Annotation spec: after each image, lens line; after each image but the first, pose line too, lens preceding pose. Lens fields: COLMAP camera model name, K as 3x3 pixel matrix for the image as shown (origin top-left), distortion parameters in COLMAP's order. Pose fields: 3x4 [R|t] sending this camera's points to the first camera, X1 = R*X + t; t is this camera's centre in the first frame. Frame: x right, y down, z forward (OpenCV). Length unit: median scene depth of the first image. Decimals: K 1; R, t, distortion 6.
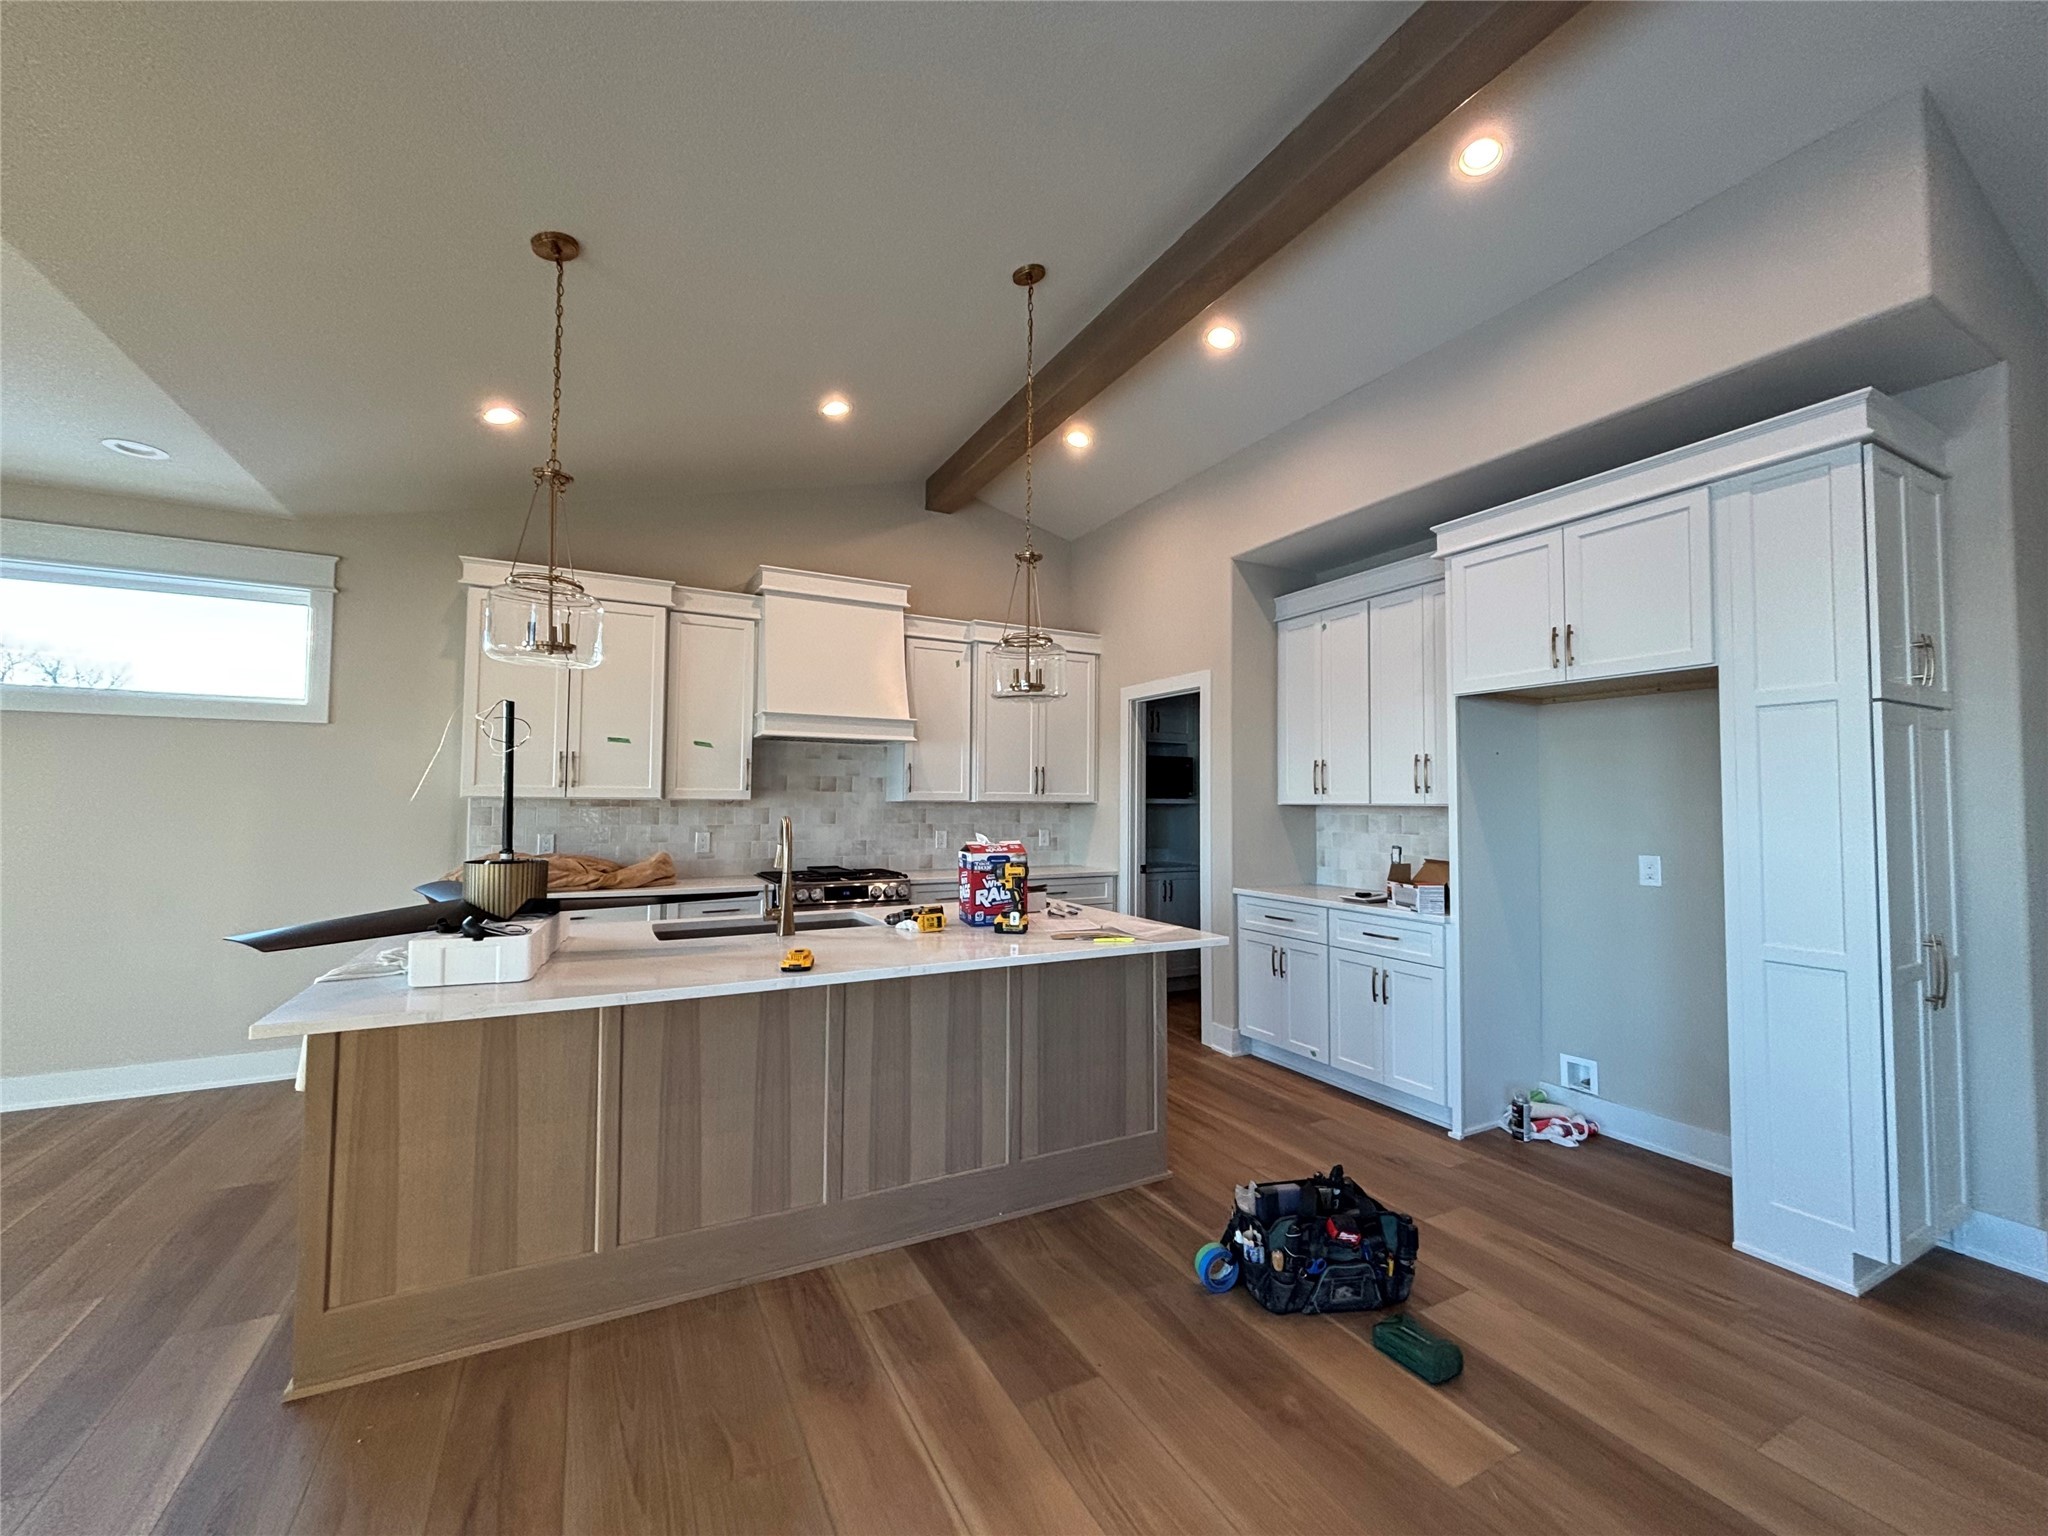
lens RADIAL K [[820.6, 0, 1019.4], [0, 820.6, 769.6], [0, 0, 1]] dist [0.003005, -0.000317]
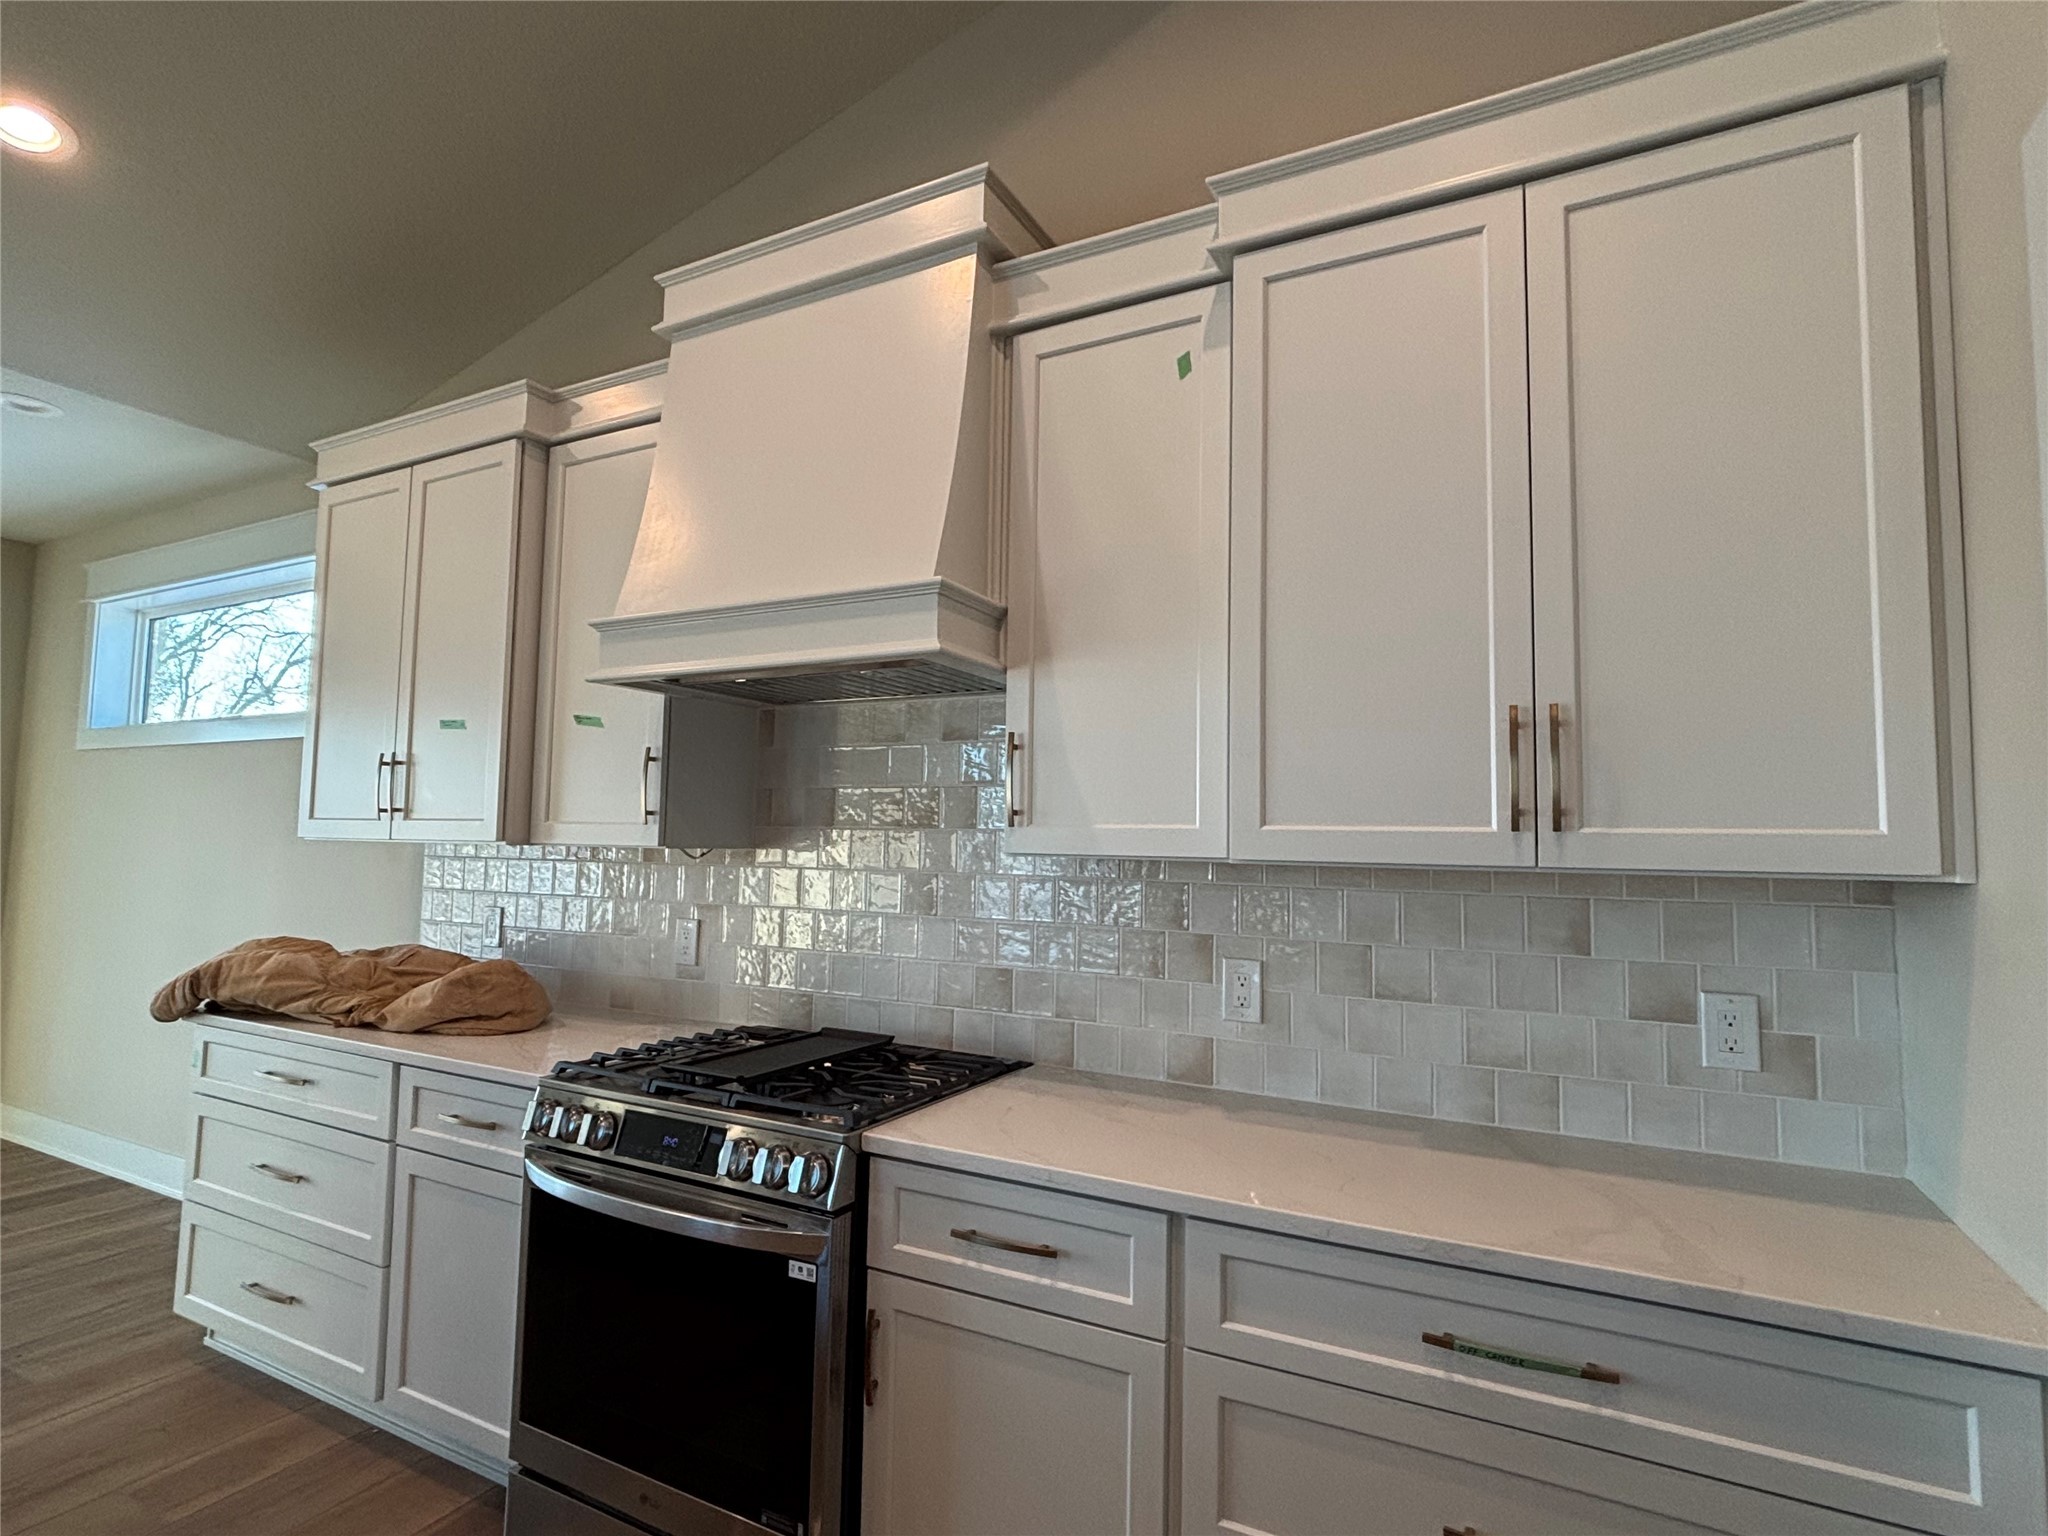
lens RADIAL K [[1041.9, 0, 1019.6], [0, 1041.9, 768.1], [0, 0, 1]] dist [-0.000832, -0.000278]
pose [[0.554331, -0.058135, -0.830263, 0.310049], [0.019476, 0.998190, -0.056889, 0.045994], [0.832068, 0.015365, 0.554461, 1.297845]]
